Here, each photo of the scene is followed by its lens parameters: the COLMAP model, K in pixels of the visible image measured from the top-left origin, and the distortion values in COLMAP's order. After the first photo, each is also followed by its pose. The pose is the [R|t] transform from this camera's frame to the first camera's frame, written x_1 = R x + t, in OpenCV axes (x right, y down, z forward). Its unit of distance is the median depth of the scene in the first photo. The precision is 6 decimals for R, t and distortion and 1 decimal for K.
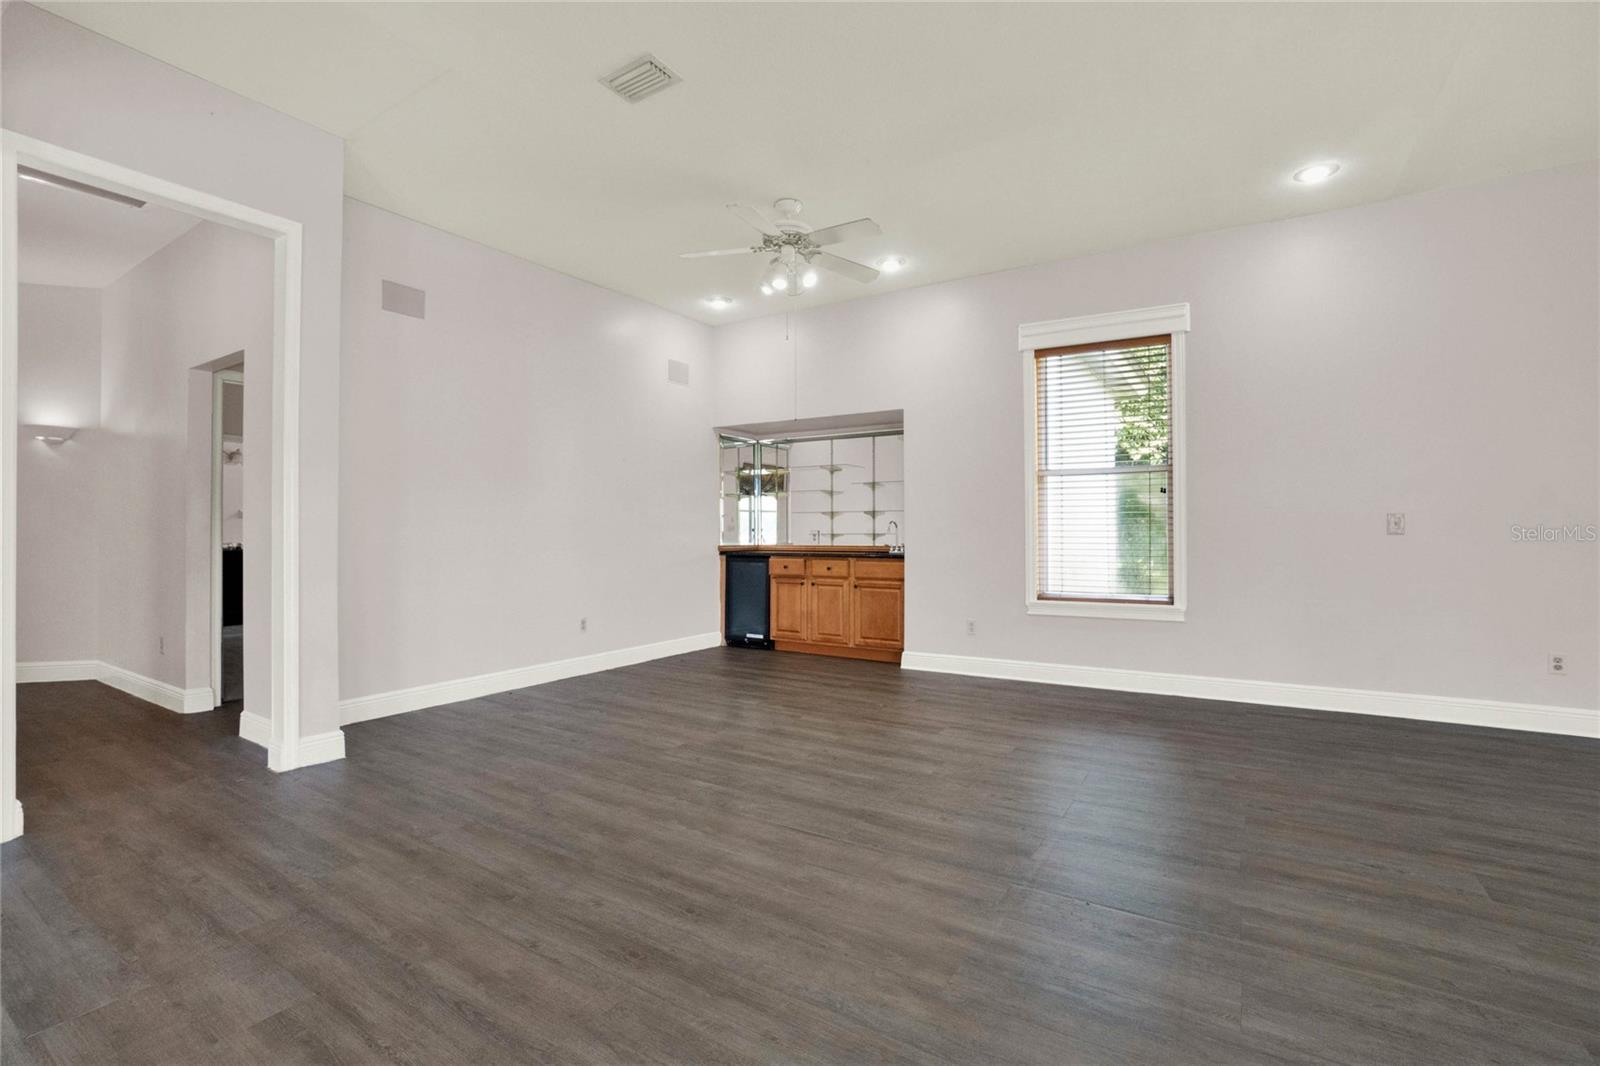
lens RADIAL K [[724.9, 0, 787.6], [0, 724.9, 529.3], [0, 0, 1]] dist [-0.060817, 0.018407]
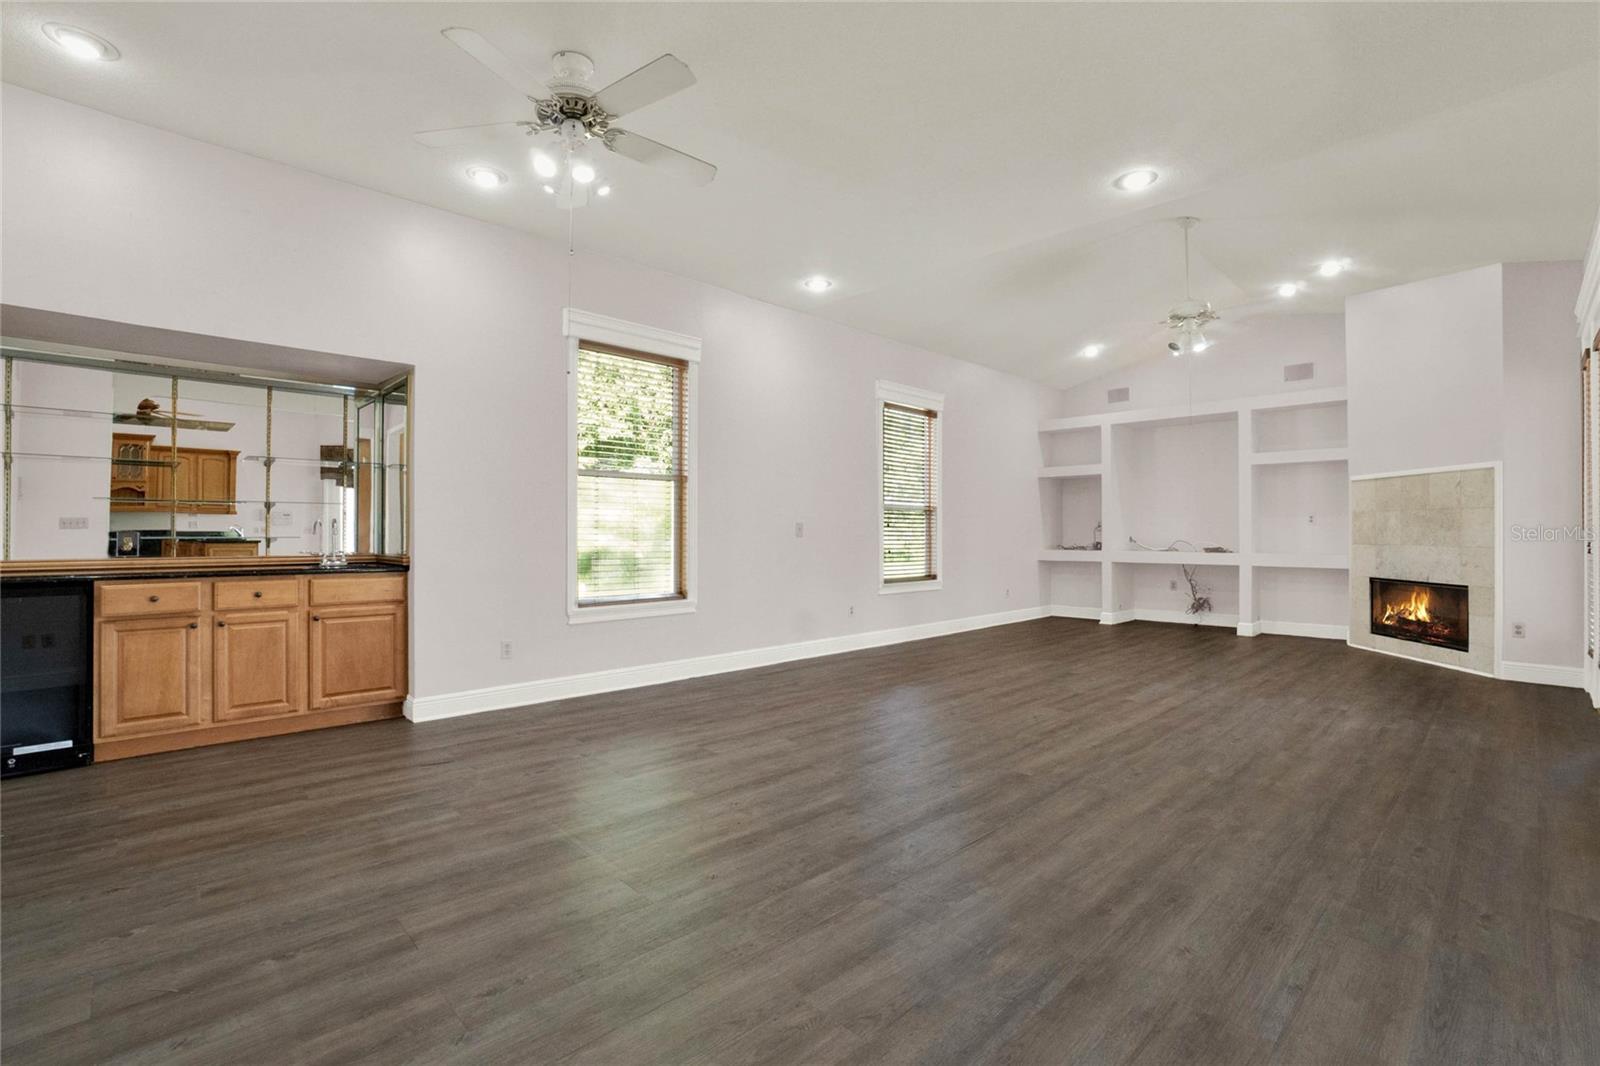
lens RADIAL K [[724.9, 0, 802.9], [0, 724.9, 530.4], [0, 0, 1]] dist [-0.060817, 0.018407]
pose [[0.220331, 0.008636, 0.975387, -0.711511], [-0.004374, 0.999960, -0.007865, 0.005385], [-0.975415, -0.002533, 0.220360, 0.735389]]
